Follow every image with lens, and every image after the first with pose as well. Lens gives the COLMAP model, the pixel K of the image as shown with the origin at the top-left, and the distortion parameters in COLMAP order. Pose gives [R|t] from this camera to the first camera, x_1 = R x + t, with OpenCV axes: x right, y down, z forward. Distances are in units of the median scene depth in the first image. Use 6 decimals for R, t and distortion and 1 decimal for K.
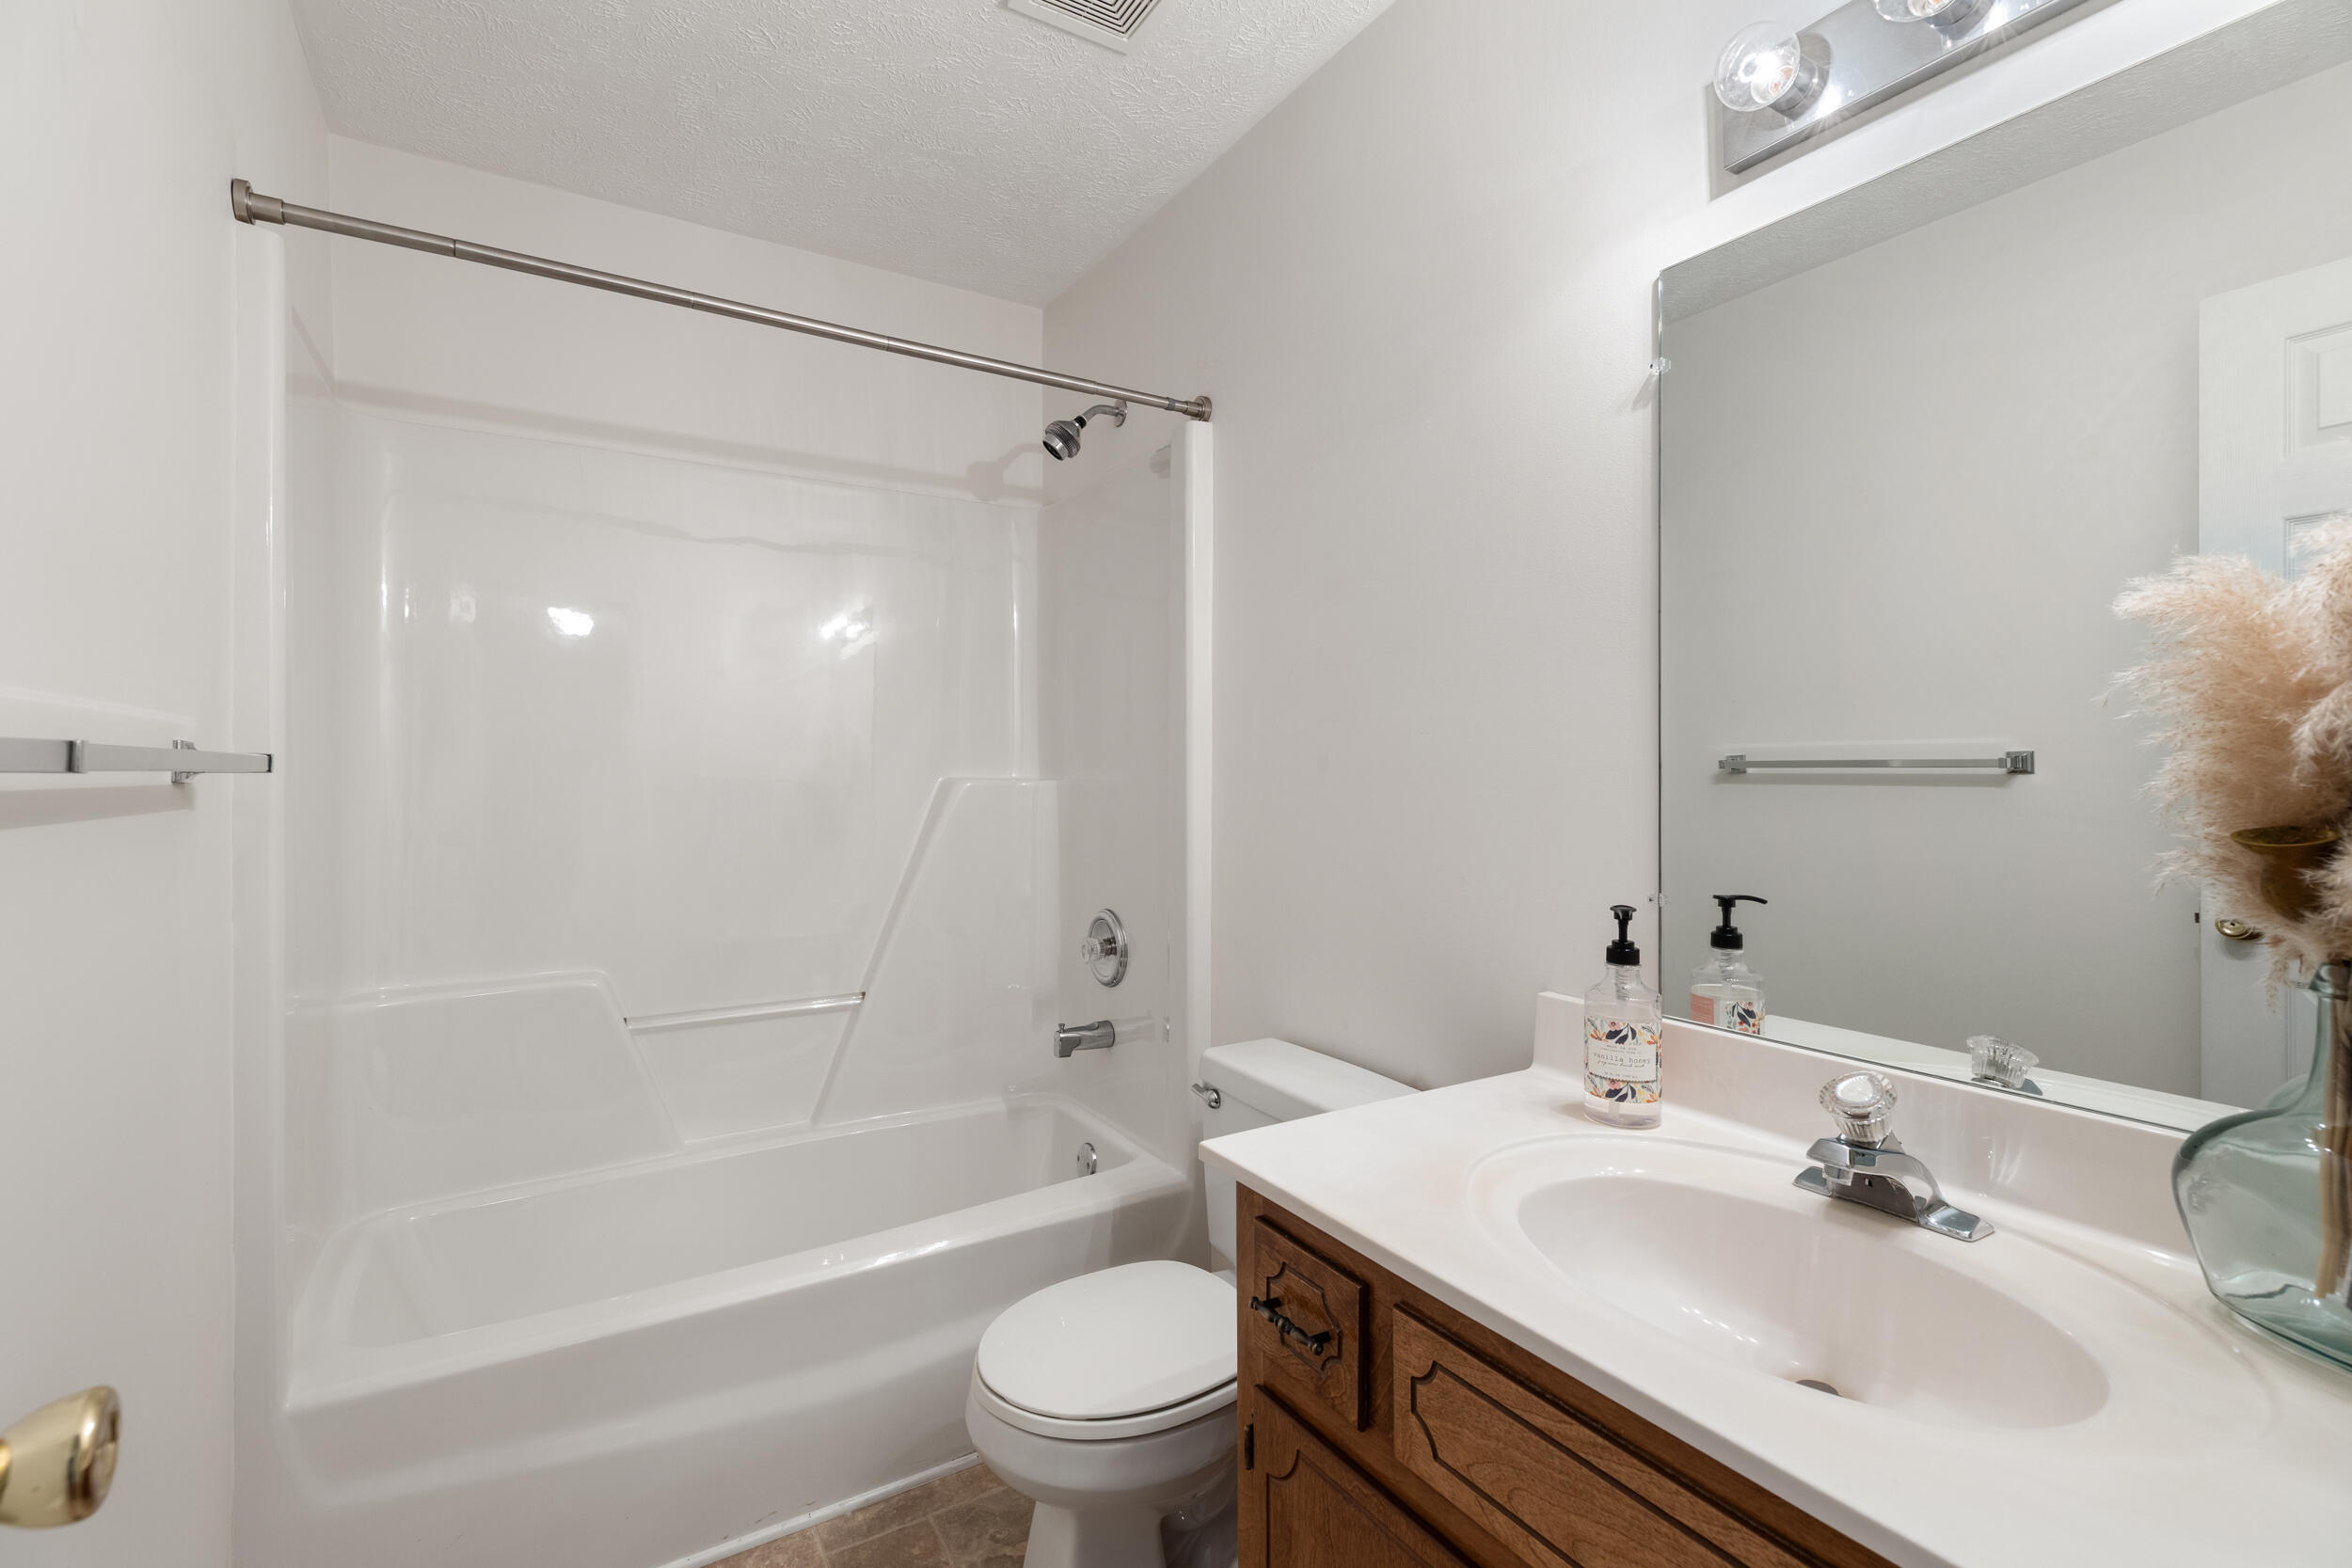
lens RADIAL K [[1060.9, 0, 1183.9], [0, 1060.9, 765.7], [0, 0, 1]] dist [0.003609, 0.000240]
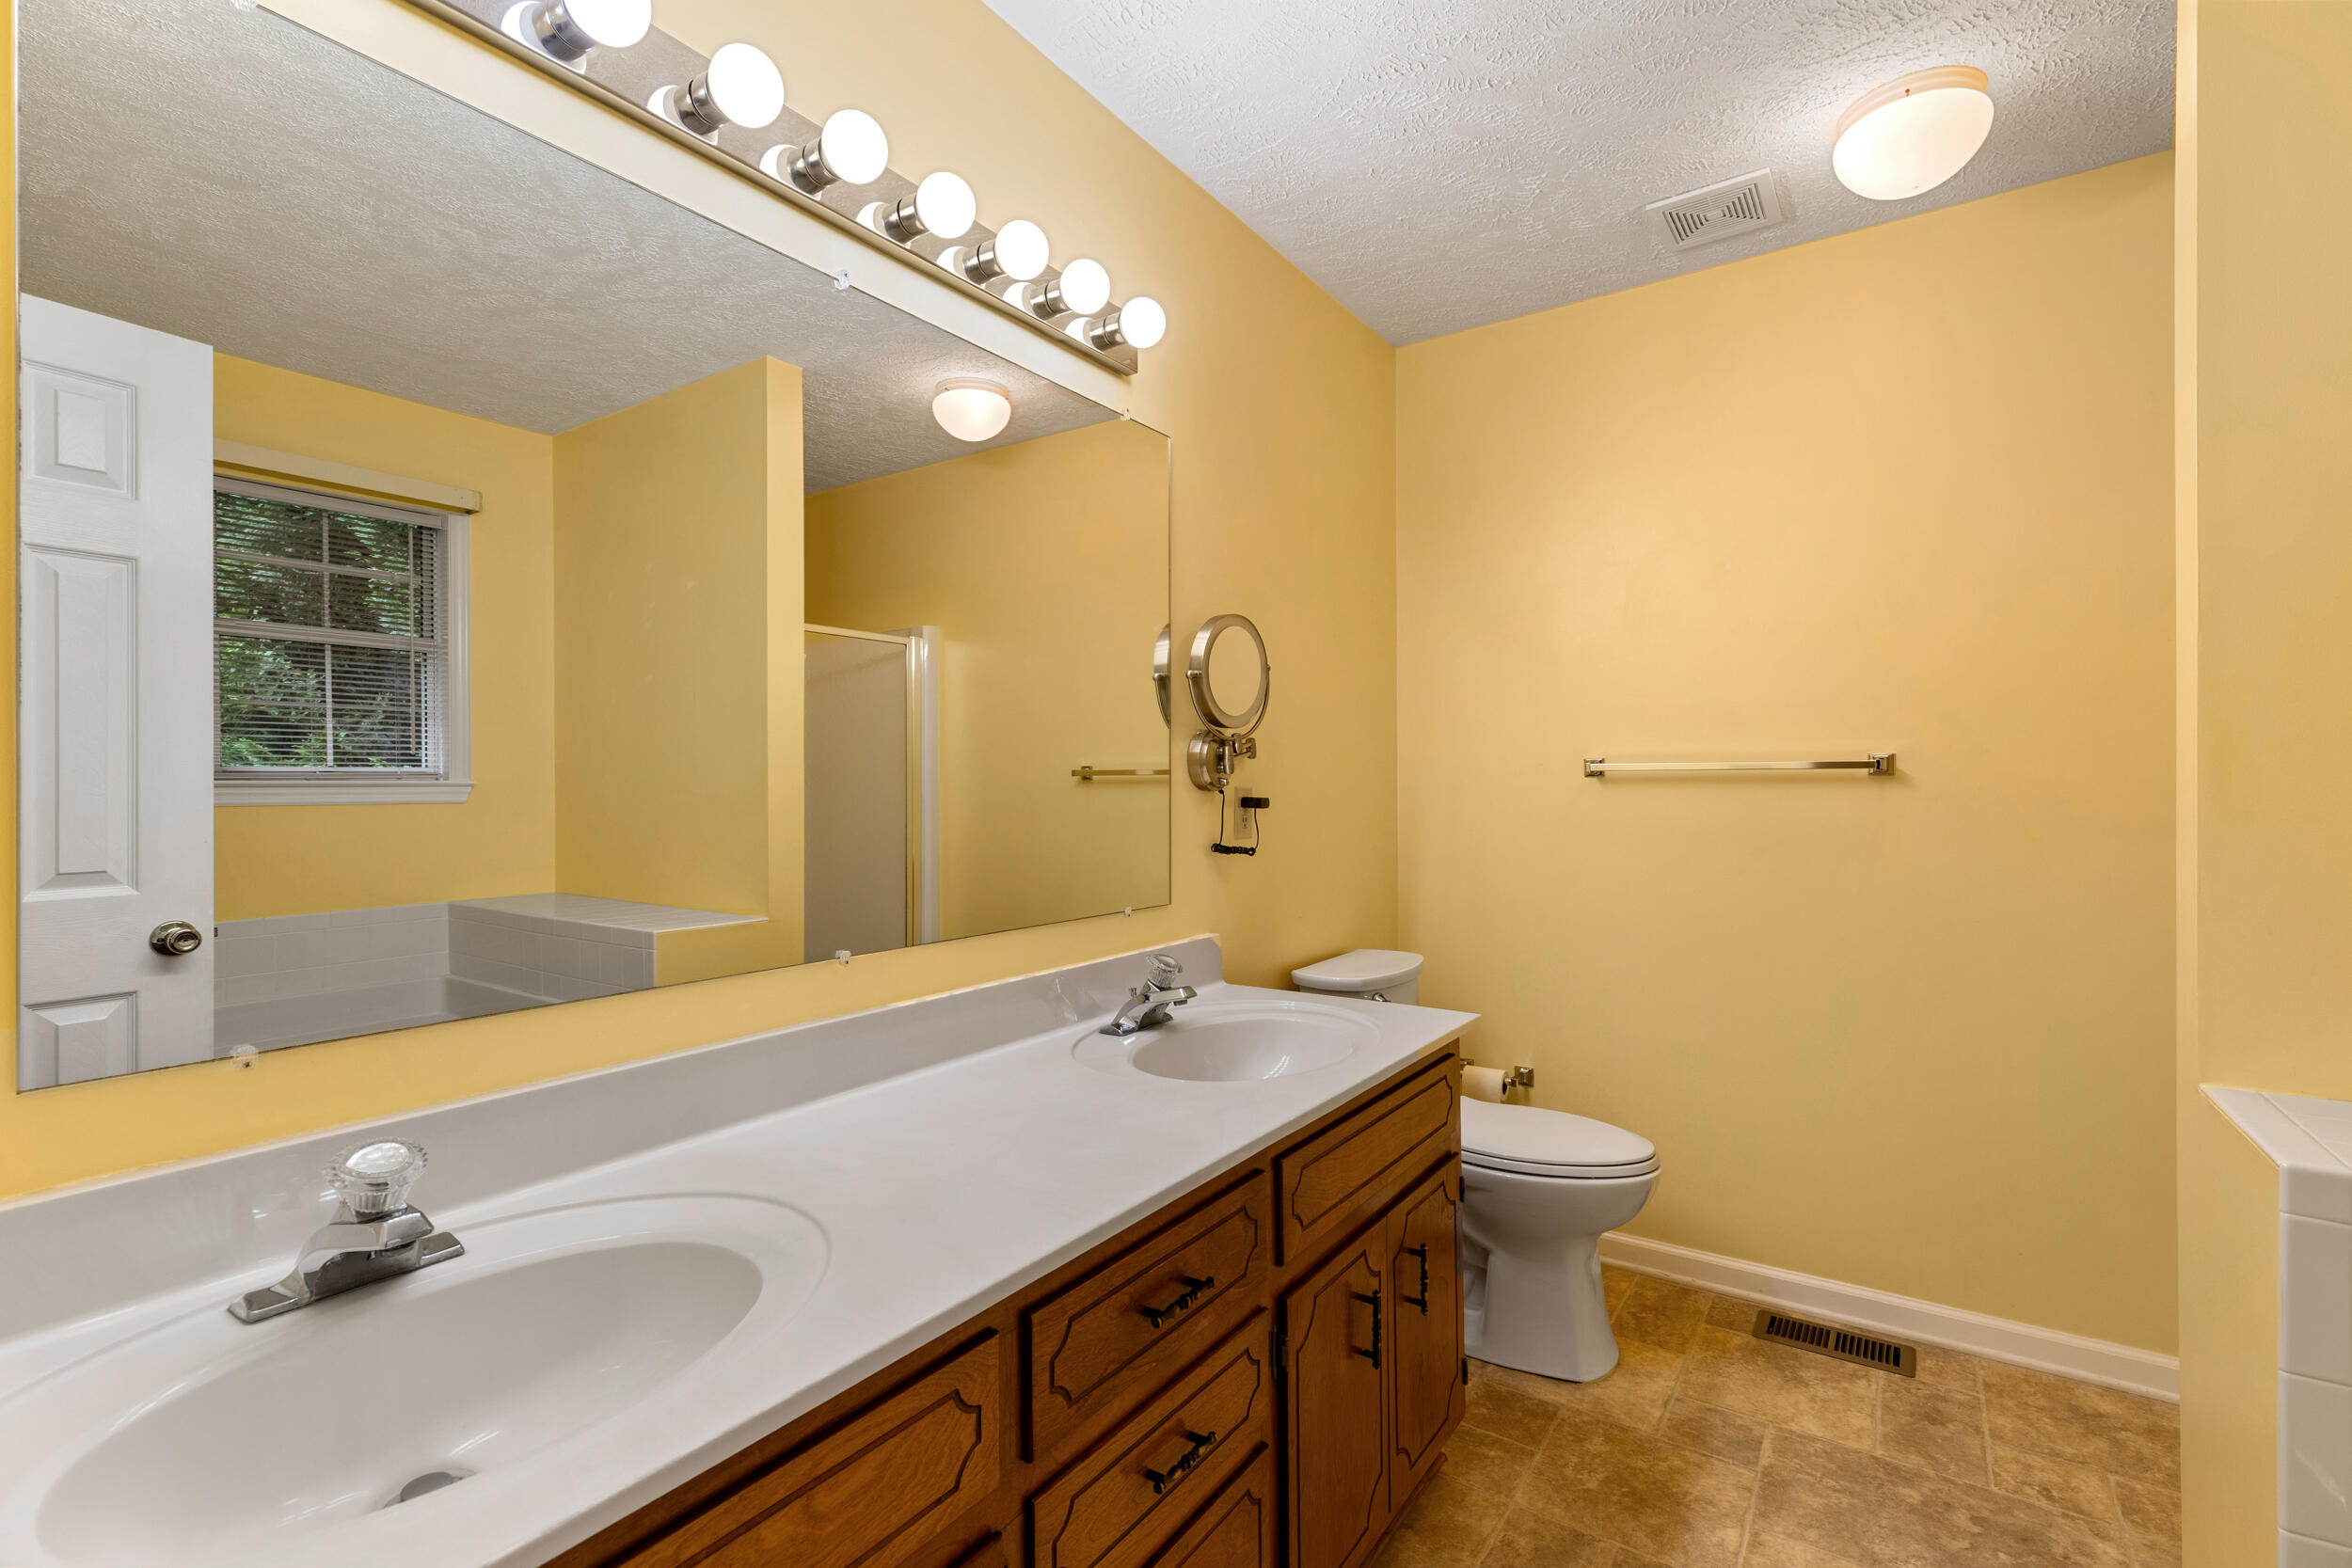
lens RADIAL K [[1060.9, 0, 1182.8], [0, 1060.9, 788.0], [0, 0, 1]] dist [0.003609, 0.000240]
pose [[-0.398703, 0.003721, 0.917073, -0.876362], [0.014651, 0.999890, 0.002312, 0.017989], [-0.916963, 0.014358, -0.398713, 1.425873]]
